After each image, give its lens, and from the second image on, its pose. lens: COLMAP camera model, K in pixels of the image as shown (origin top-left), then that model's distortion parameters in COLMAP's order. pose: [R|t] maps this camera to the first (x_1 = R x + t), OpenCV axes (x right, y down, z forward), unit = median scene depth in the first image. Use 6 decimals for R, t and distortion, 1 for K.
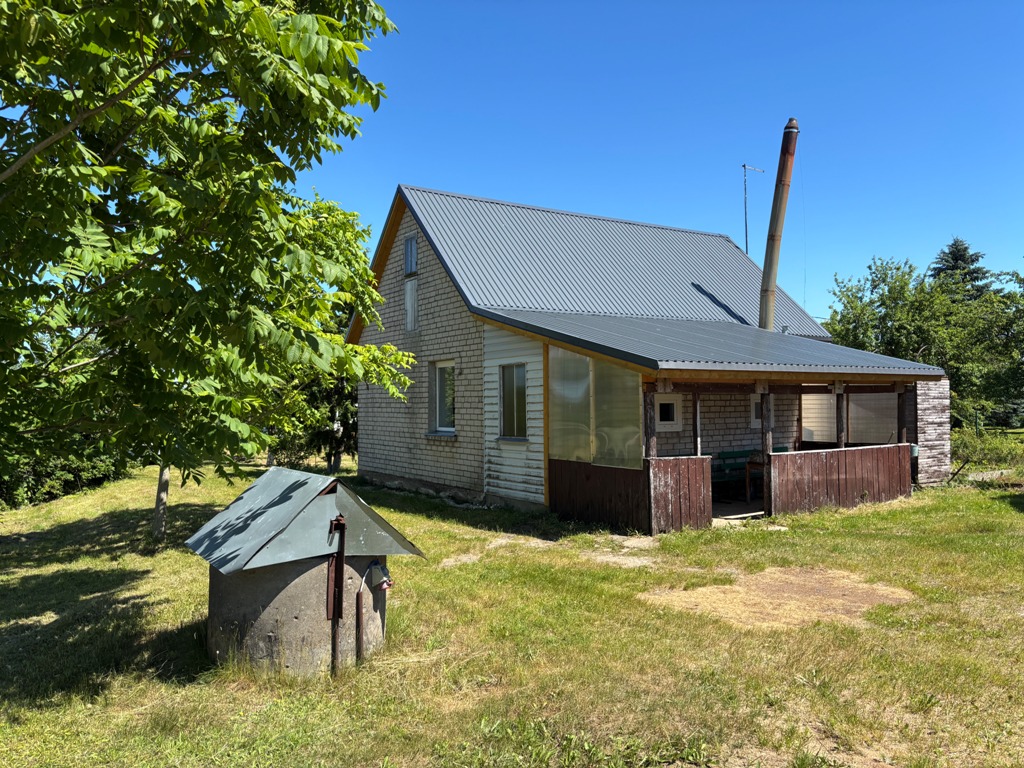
lens RADIAL K [[771.8, 0, 507.4], [0, 771.8, 386.5], [0, 0, 1]] dist [0.038831, -0.044560]
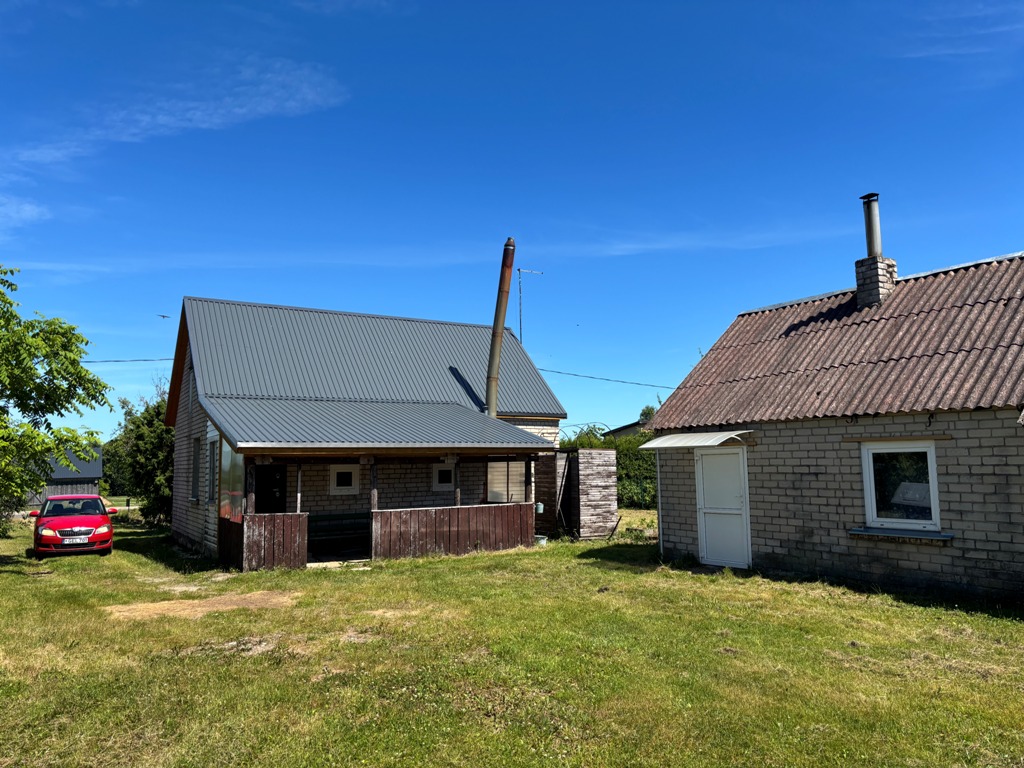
lens RADIAL K [[771.8, 0, 518.8], [0, 771.8, 384.6], [0, 0, 1]] dist [0.038831, -0.044560]
pose [[0.998447, -0.011733, -0.054455, 0.498300], [0.007034, 0.996298, -0.085680, -0.008764], [0.055258, 0.085164, 0.994833, -0.223744]]
